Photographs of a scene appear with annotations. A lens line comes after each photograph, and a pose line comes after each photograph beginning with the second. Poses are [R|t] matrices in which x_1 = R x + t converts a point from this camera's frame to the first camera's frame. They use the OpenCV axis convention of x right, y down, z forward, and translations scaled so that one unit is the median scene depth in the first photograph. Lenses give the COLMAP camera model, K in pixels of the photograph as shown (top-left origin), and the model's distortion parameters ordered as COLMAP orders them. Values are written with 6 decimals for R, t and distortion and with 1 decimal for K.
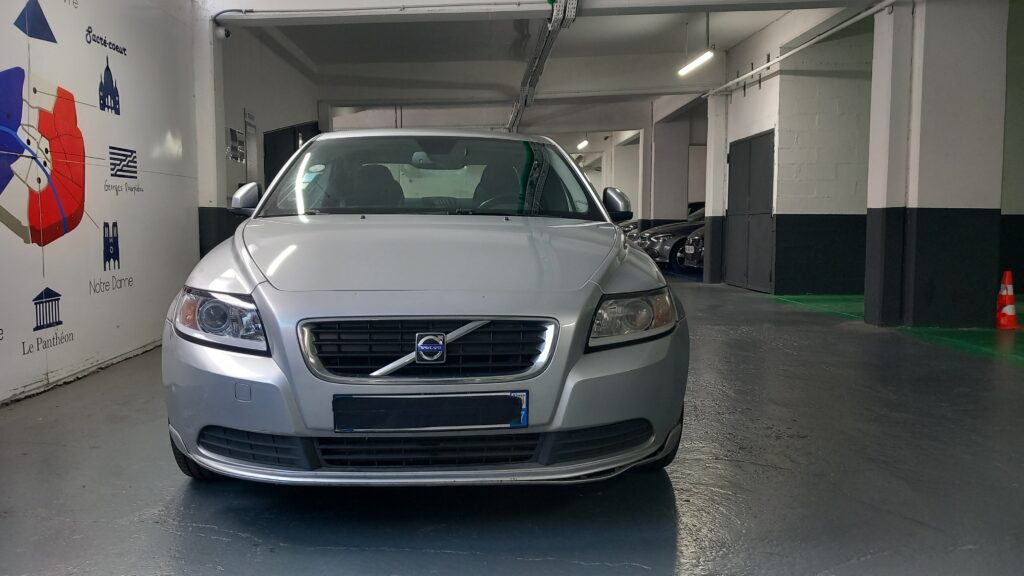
lens RADIAL K [[804.3, 0, 512.0], [0, 804.3, 288.0], [0, 0, 1]] dist [0.025378, 0.004409]
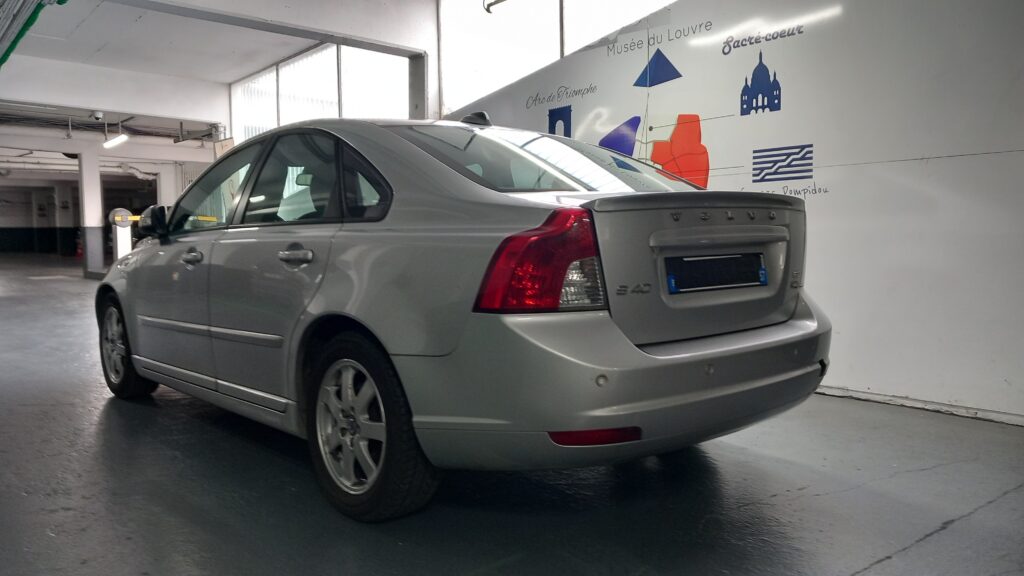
lens RADIAL K [[807.5, 0, 513.5], [0, 807.5, 286.5], [0, 0, 1]] dist [0.007960, -0.003872]
pose [[-0.800814, 0.049783, -0.596840, 0.296881], [-0.039654, 0.989946, 0.135777, -0.139057], [0.597598, 0.132399, -0.790789, 1.636102]]
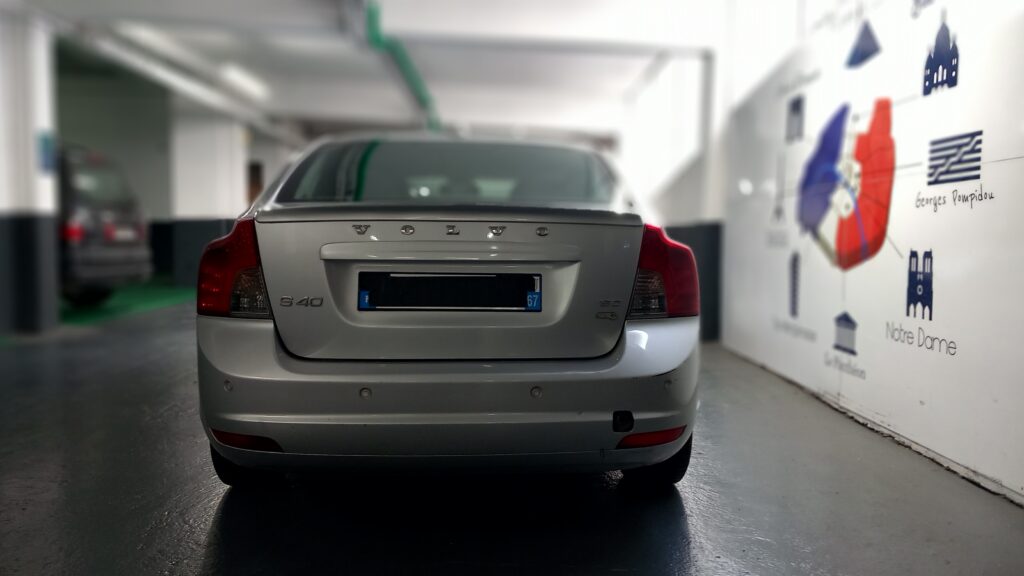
lens RADIAL K [[811.1, 0, 512.6], [0, 811.1, 285.7], [0, 0, 1]] dist [0.000194, 0.048511]
pose [[-0.999614, -0.016182, 0.022604, -0.159932], [-0.012647, 0.988819, 0.148583, -0.156852], [-0.024756, 0.148239, -0.988642, 1.765814]]
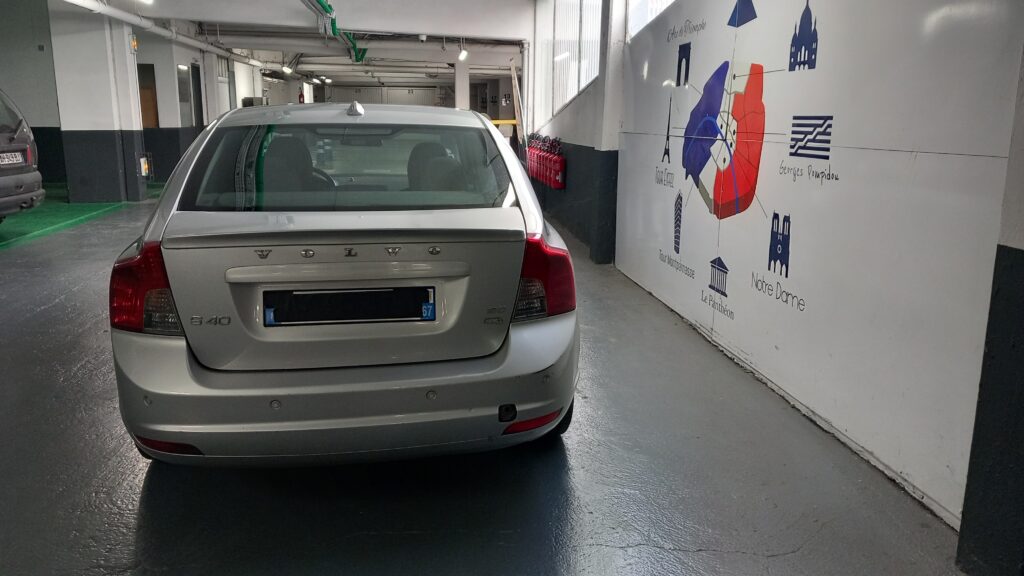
lens RADIAL K [[802.6, 0, 512.0], [0, 802.6, 288.0], [0, 0, 1]] dist [0.013252, 0.008058]
pose [[-0.996414, 0.008102, -0.084226, -0.172711], [-0.016982, 0.956005, 0.292860, -0.244468], [0.082893, 0.293240, -0.952439, 1.794820]]
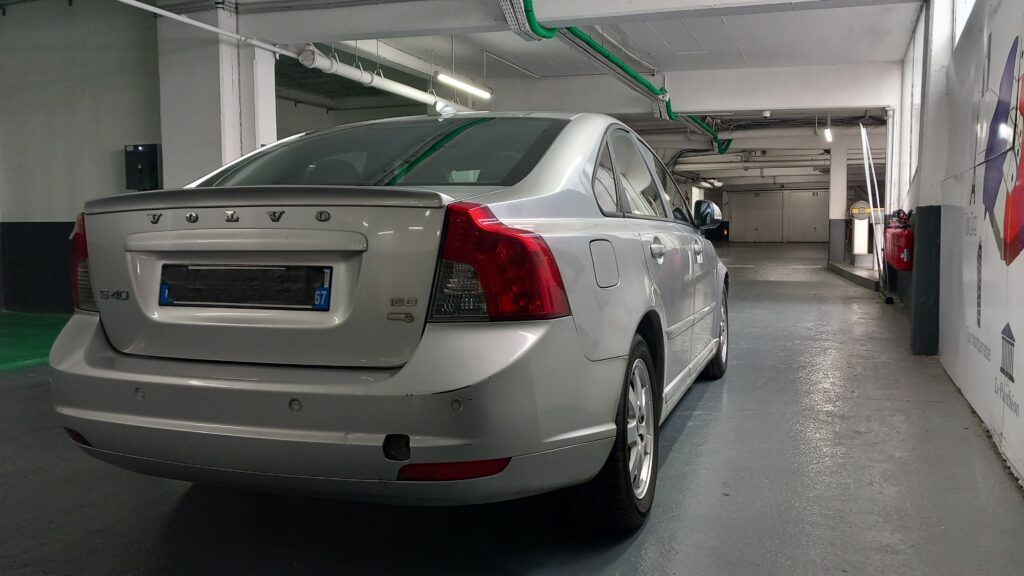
lens RADIAL K [[804.3, 0, 512.0], [0, 804.3, 288.0], [0, 0, 1]] dist [0.025378, 0.004409]
pose [[-0.909943, -0.028216, 0.413771, -0.411801], [0.037708, 0.987922, 0.150295, -0.139902], [-0.413014, 0.152362, -0.897889, 1.622702]]
